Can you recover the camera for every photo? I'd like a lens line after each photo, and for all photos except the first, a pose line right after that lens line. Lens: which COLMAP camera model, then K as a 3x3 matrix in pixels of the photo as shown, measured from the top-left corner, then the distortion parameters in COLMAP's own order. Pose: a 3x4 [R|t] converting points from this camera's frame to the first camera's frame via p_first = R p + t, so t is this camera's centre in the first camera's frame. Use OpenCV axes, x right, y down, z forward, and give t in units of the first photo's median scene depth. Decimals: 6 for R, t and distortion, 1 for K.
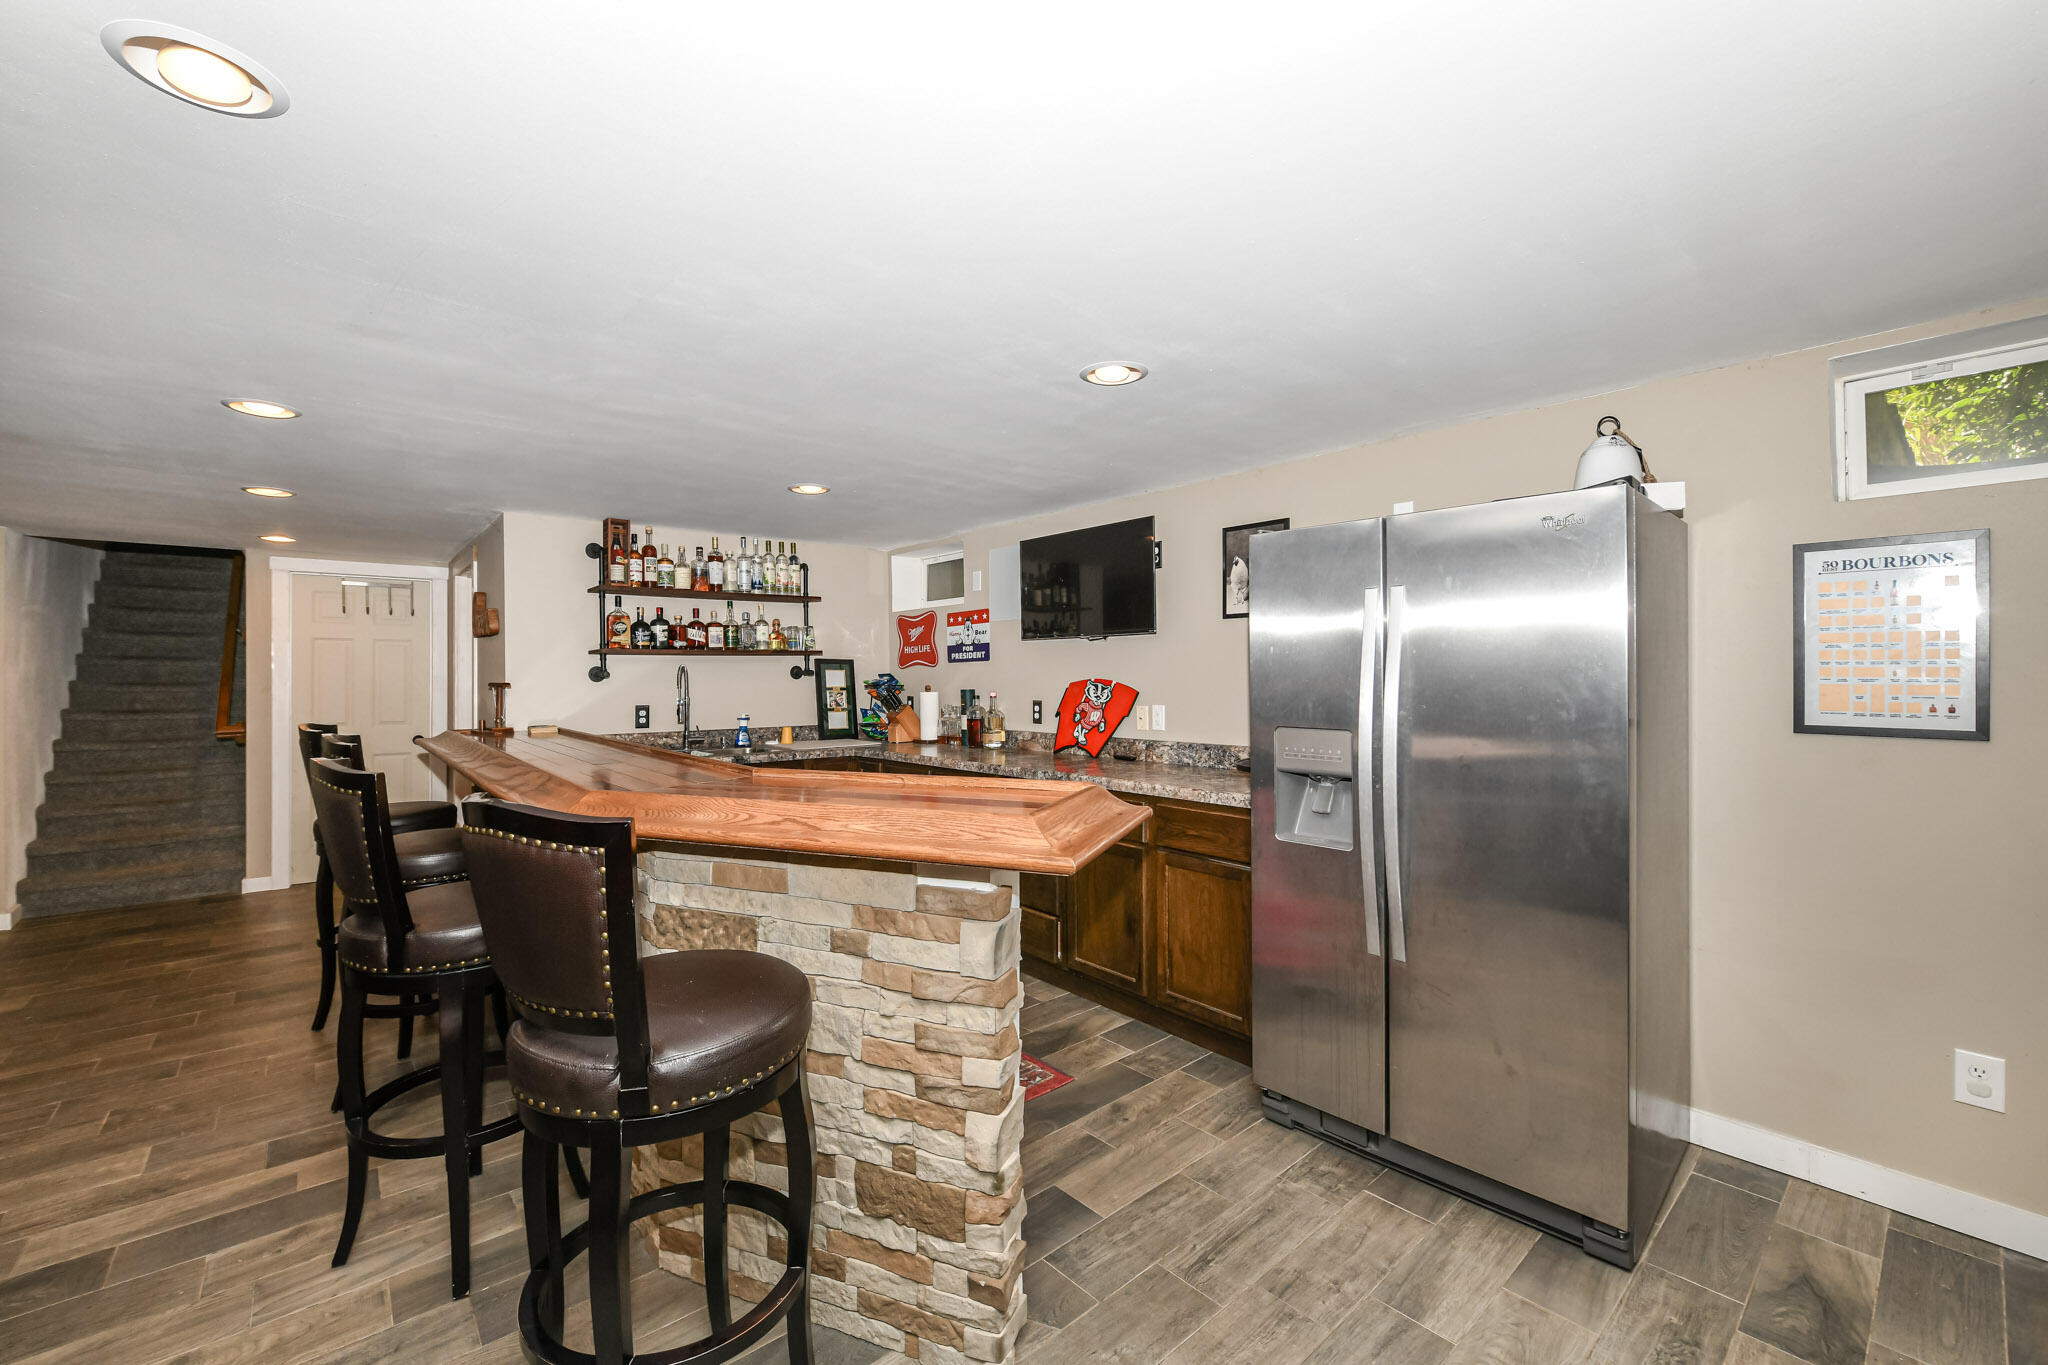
lens RADIAL K [[829.6, 0, 1011.3], [0, 829.6, 673.1], [0, 0, 1]] dist [-0.011082, 0.000008]
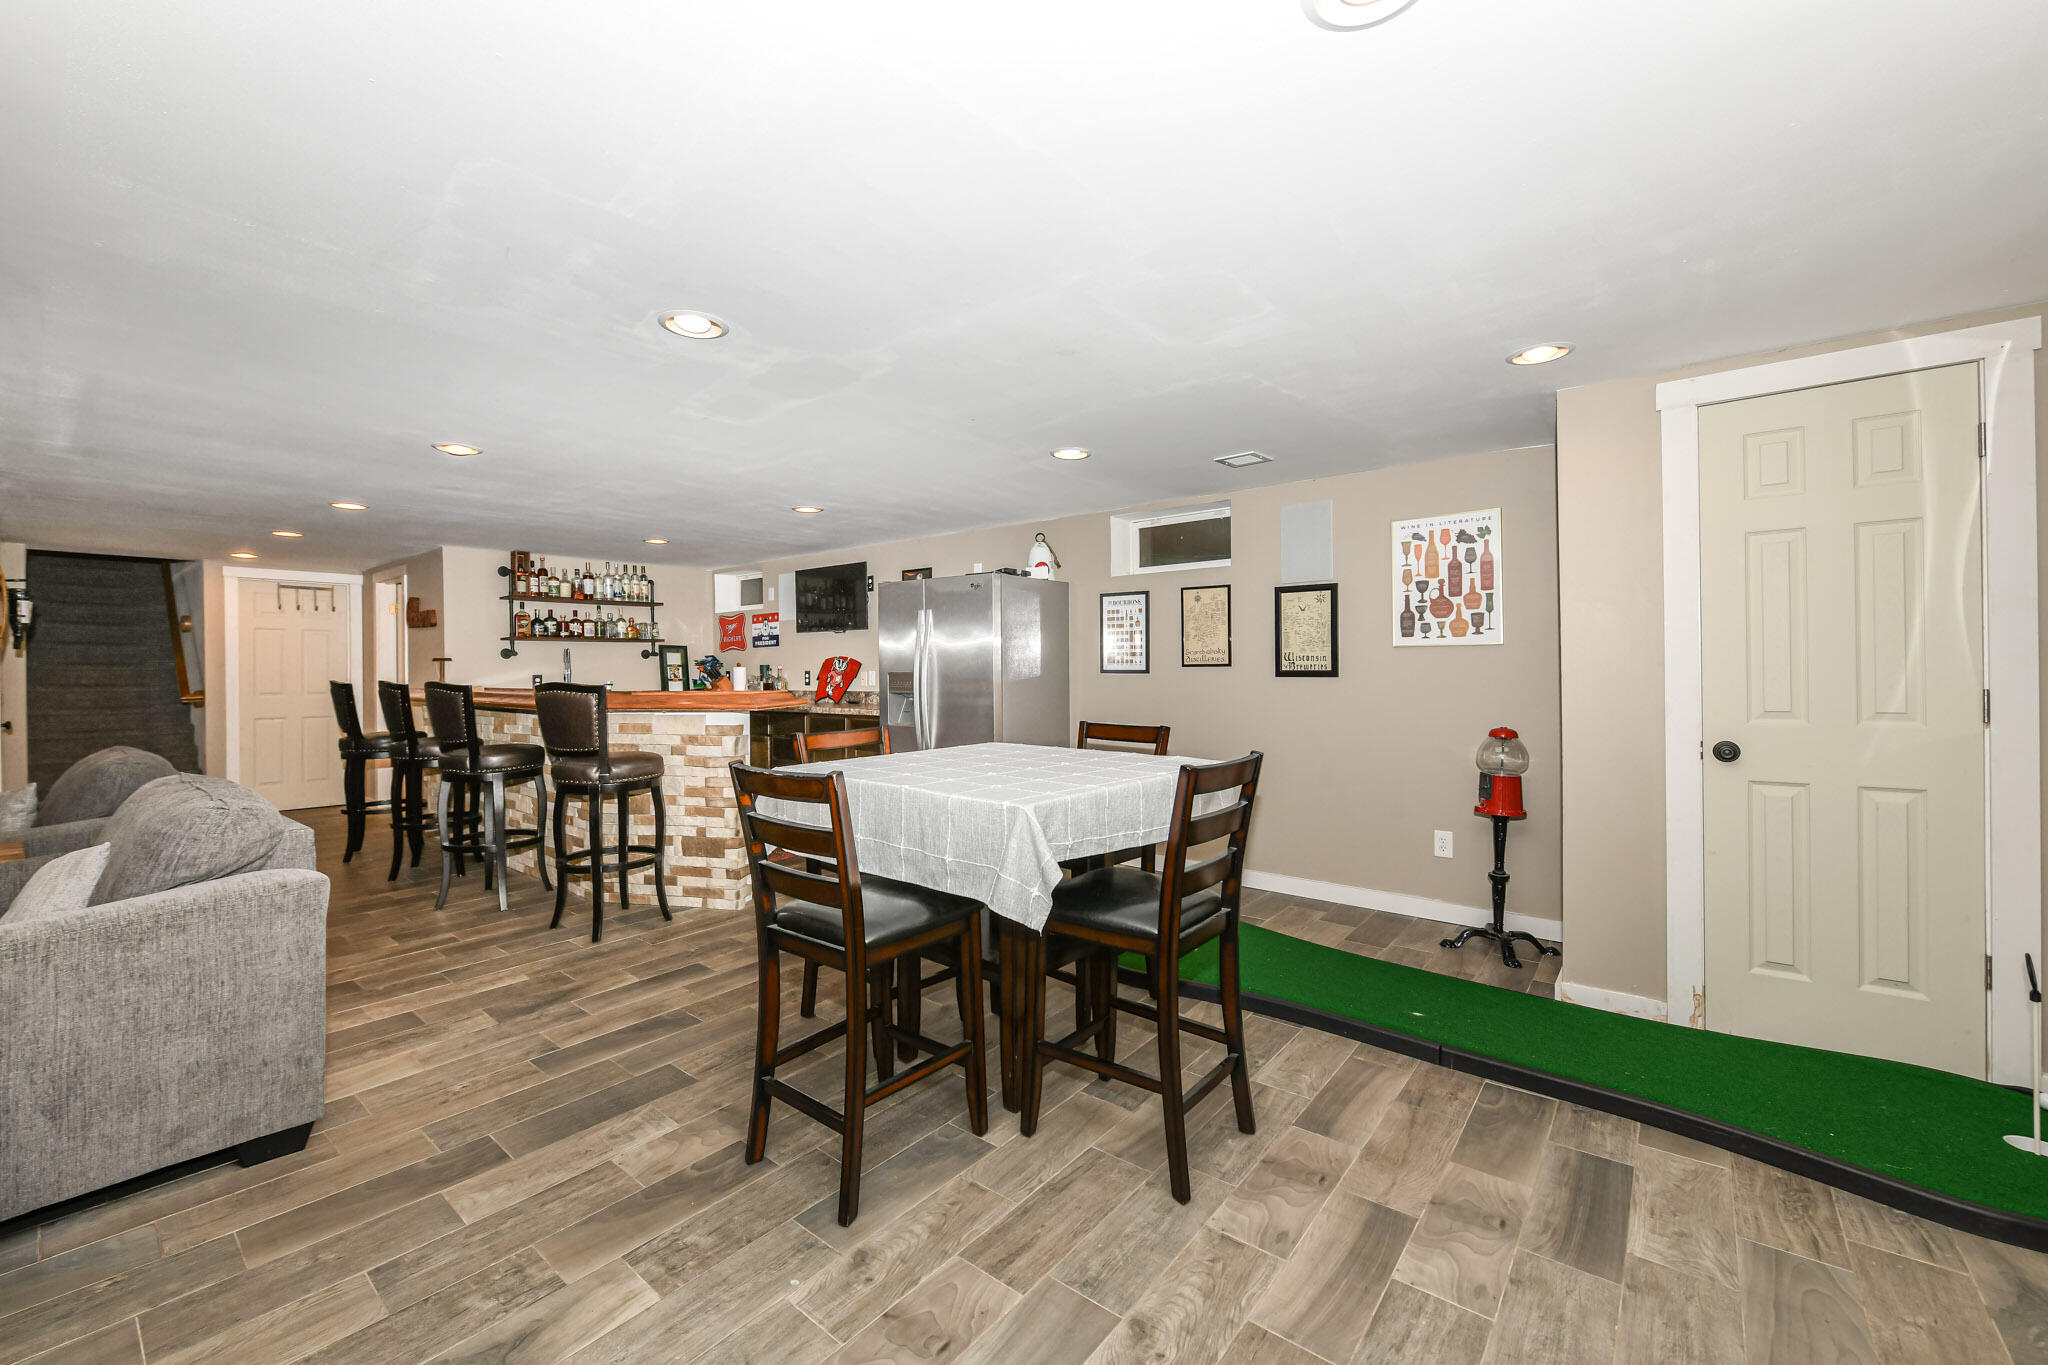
lens RADIAL K [[826.2, 0, 1024.7], [0, 826.2, 678.0], [0, 0, 1]] dist [-0.016132, -0.000039]
pose [[0.981686, -0.002784, 0.190485, 0.133577], [0.000579, 0.999932, 0.011628, 0.027679], [-0.190505, -0.011305, 0.981621, -0.613963]]
